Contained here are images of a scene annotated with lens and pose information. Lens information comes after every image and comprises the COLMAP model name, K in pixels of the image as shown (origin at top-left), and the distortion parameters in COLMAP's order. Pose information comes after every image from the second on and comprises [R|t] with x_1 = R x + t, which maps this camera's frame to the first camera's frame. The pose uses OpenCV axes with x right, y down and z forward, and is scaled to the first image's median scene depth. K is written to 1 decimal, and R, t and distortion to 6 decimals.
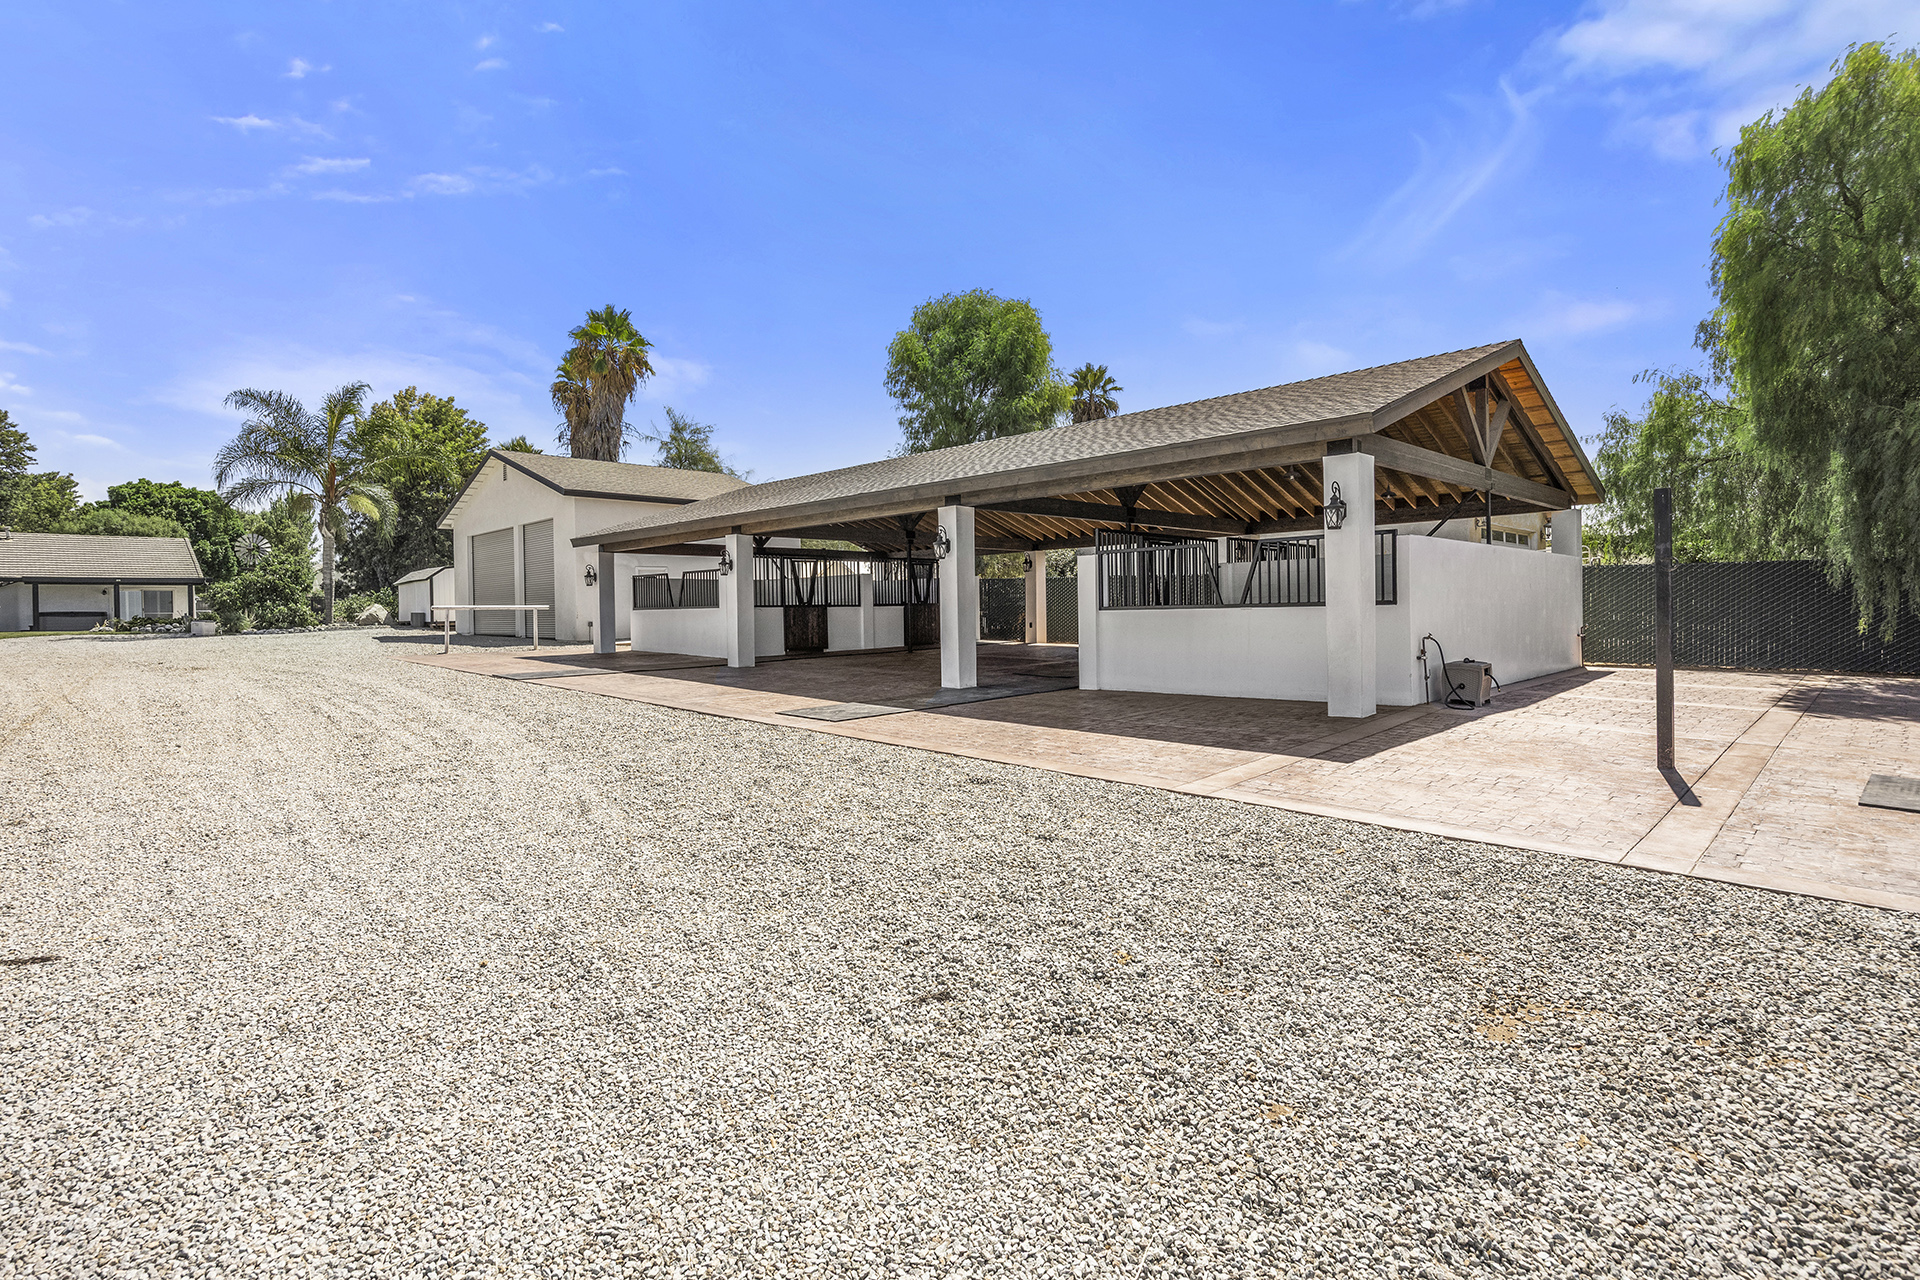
lens RADIAL K [[976.1, 0, 962.2], [0, 976.1, 620.5], [0, 0, 1]] dist [-0.002497, -0.001722]
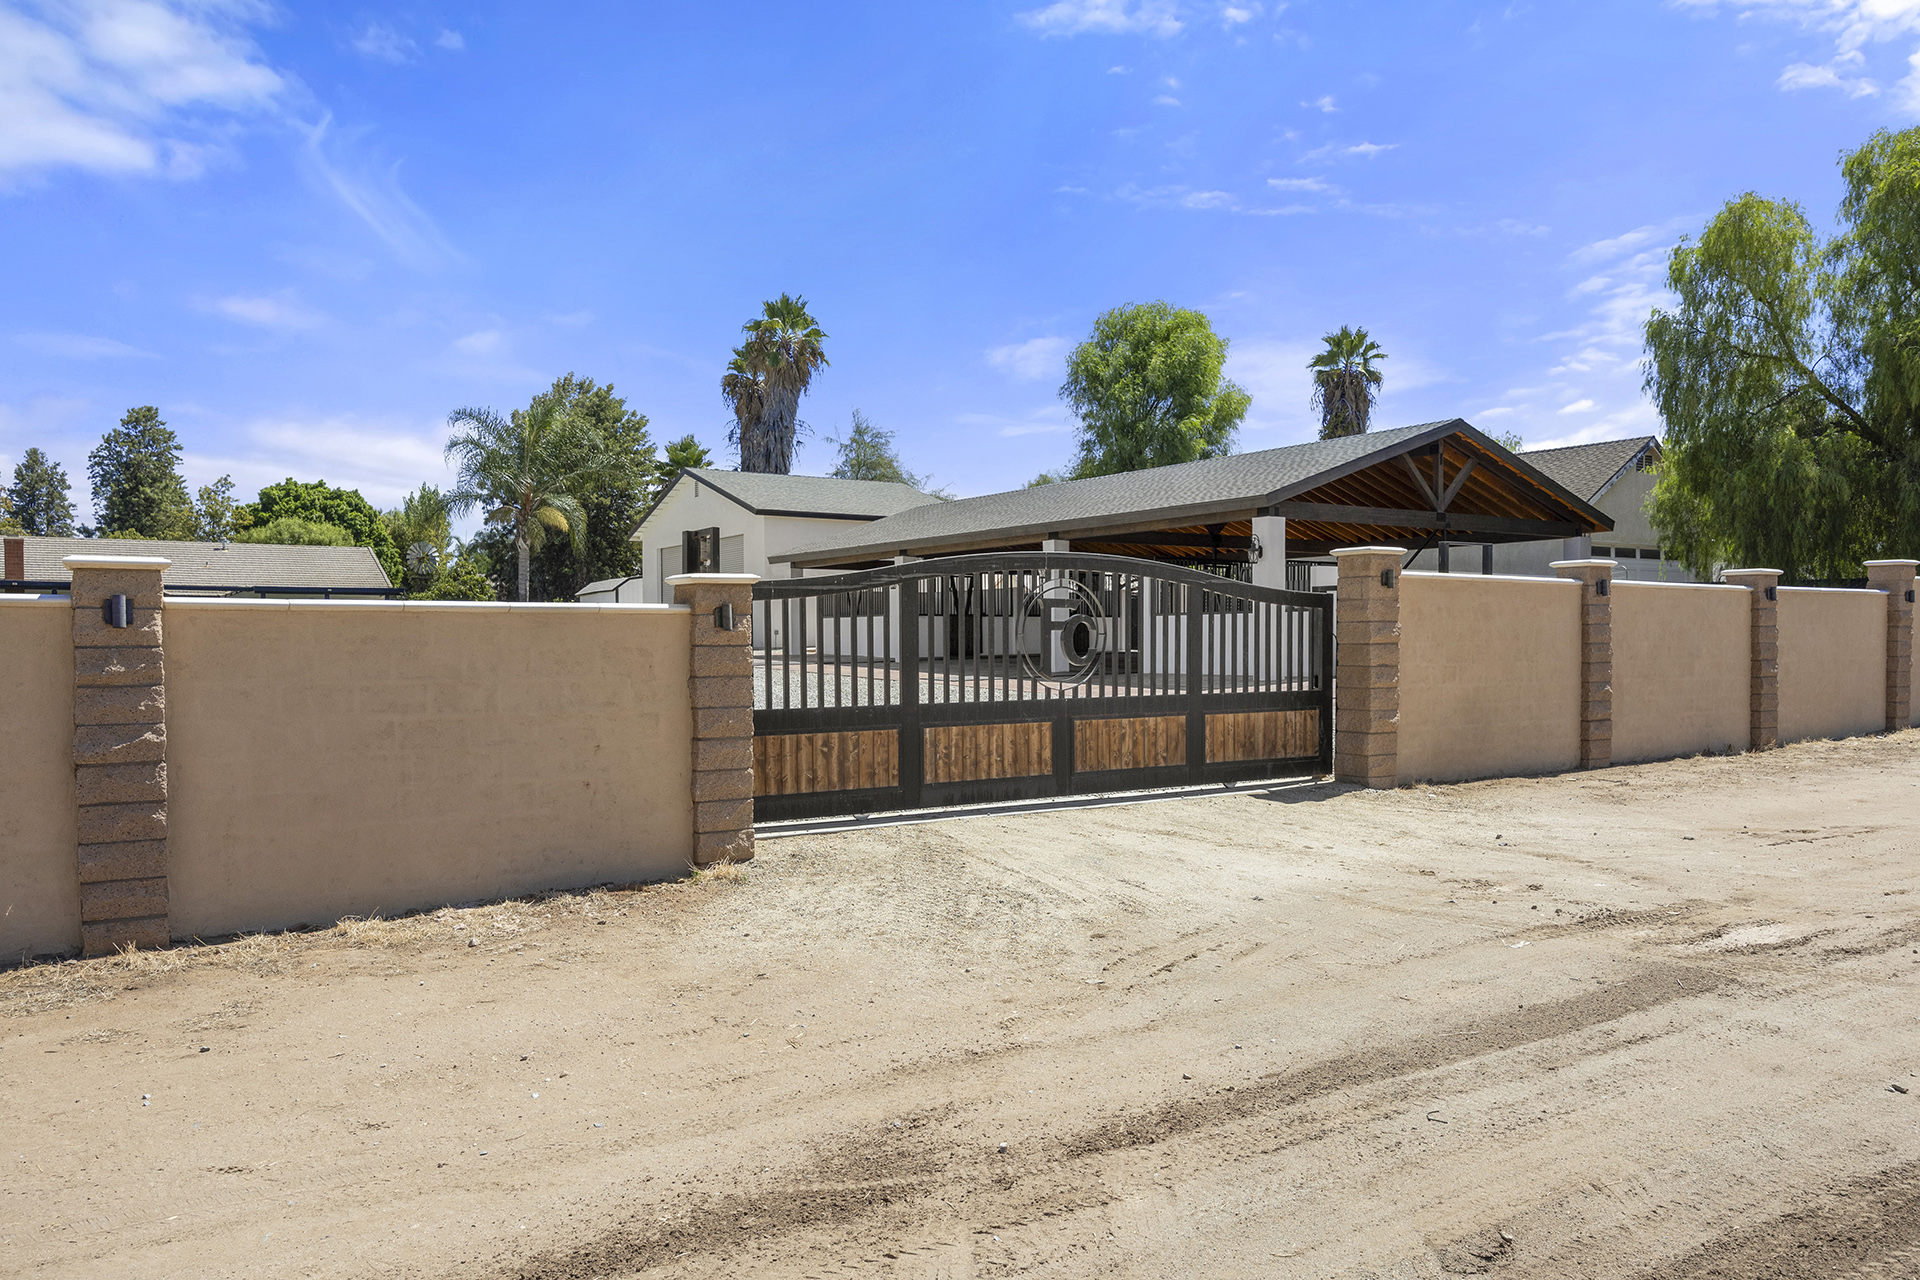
lens RADIAL K [[1480.1, 0, 960.0], [0, 1480.1, 640.0], [0, 0, 1]] dist [-0.032969, 0.001949]
pose [[0.980979, 0.011521, -0.193771, 0.093790], [-0.013132, 0.999889, -0.007028, 0.014697], [0.193668, 0.009439, 0.981022, -0.418490]]
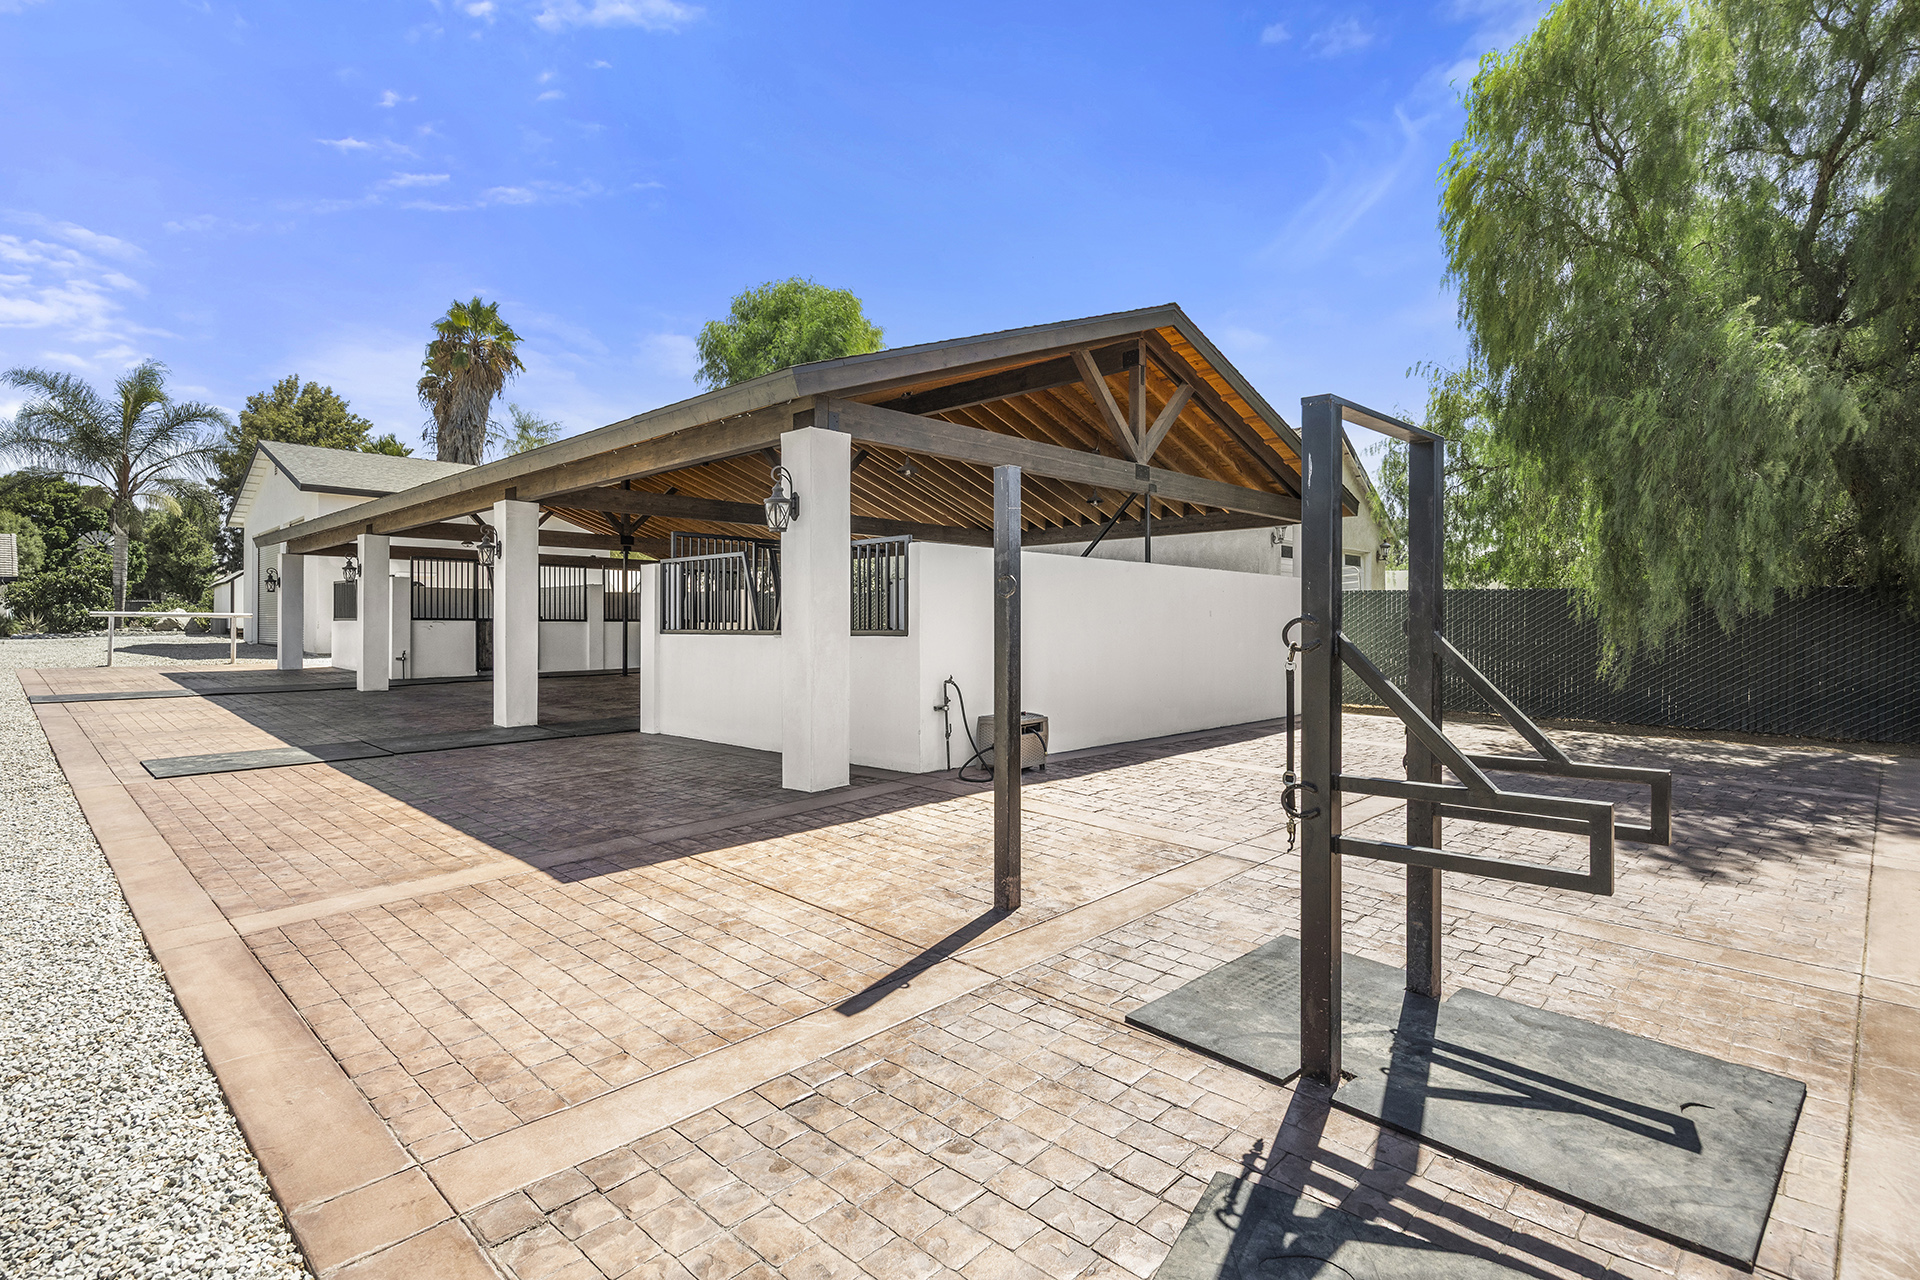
lens RADIAL K [[976.1, 0, 962.2], [0, 976.1, 620.5], [0, 0, 1]] dist [-0.002497, -0.001722]
pose [[0.999722, 0.020235, 0.012064, 0.129935], [-0.020033, 0.999662, -0.016590, -0.004503], [-0.012396, 0.016343, 0.999790, 0.070171]]
